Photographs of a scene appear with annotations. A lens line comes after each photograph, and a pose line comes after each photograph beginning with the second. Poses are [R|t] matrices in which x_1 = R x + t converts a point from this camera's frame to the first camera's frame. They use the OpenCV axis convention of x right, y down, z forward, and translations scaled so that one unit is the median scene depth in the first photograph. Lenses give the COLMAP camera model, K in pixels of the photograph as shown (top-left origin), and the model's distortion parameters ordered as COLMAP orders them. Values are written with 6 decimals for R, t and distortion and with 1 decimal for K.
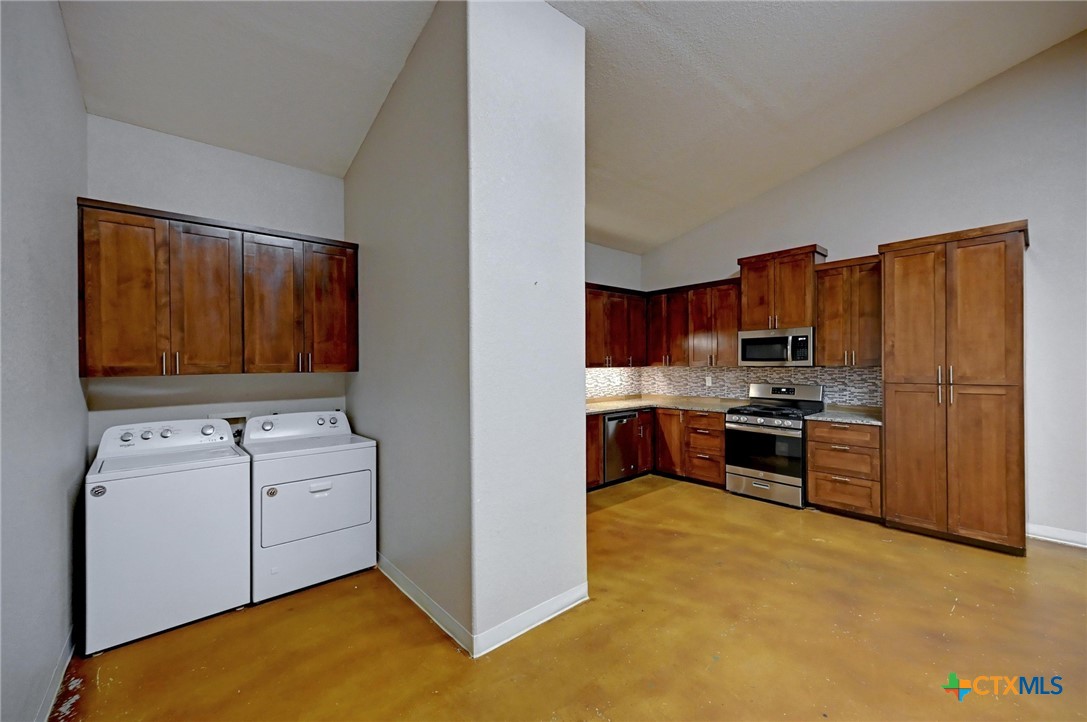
lens RADIAL K [[426.1, 0, 543.3], [0, 426.1, 366.3], [0, 0, 1]] dist [-0.000562, 0.000474]
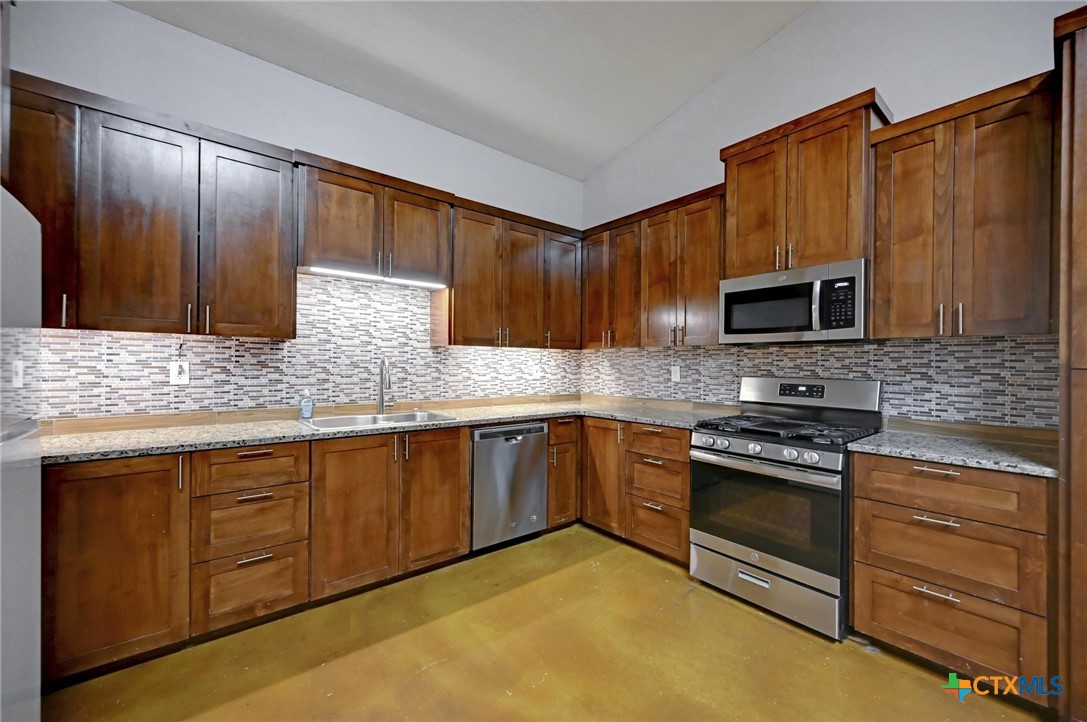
lens RADIAL K [[426.1, 0, 546.4], [0, 426.1, 365.4], [0, 0, 1]] dist [-0.000562, 0.000474]
pose [[0.999648, 0.017049, -0.020350, 0.274780], [-0.017175, 0.999834, -0.006047, 0.038009], [0.020244, 0.006395, 0.999775, 0.496272]]
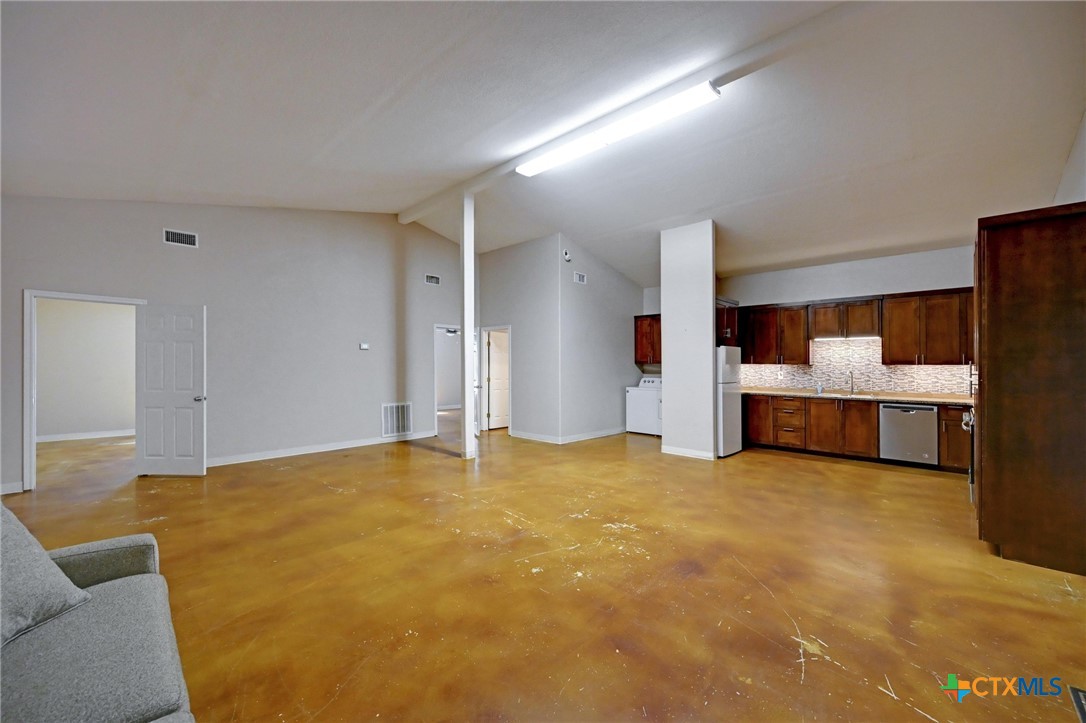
lens RADIAL K [[426.1, 0, 544.0], [0, 426.1, 361.4], [0, 0, 1]] dist [-0.004311, 0.001755]
pose [[0.099821, 0.000219, -0.995005, 1.402529], [-0.015066, 0.999886, -0.001291, 0.012712], [0.994891, 0.015120, 0.099812, -0.098170]]
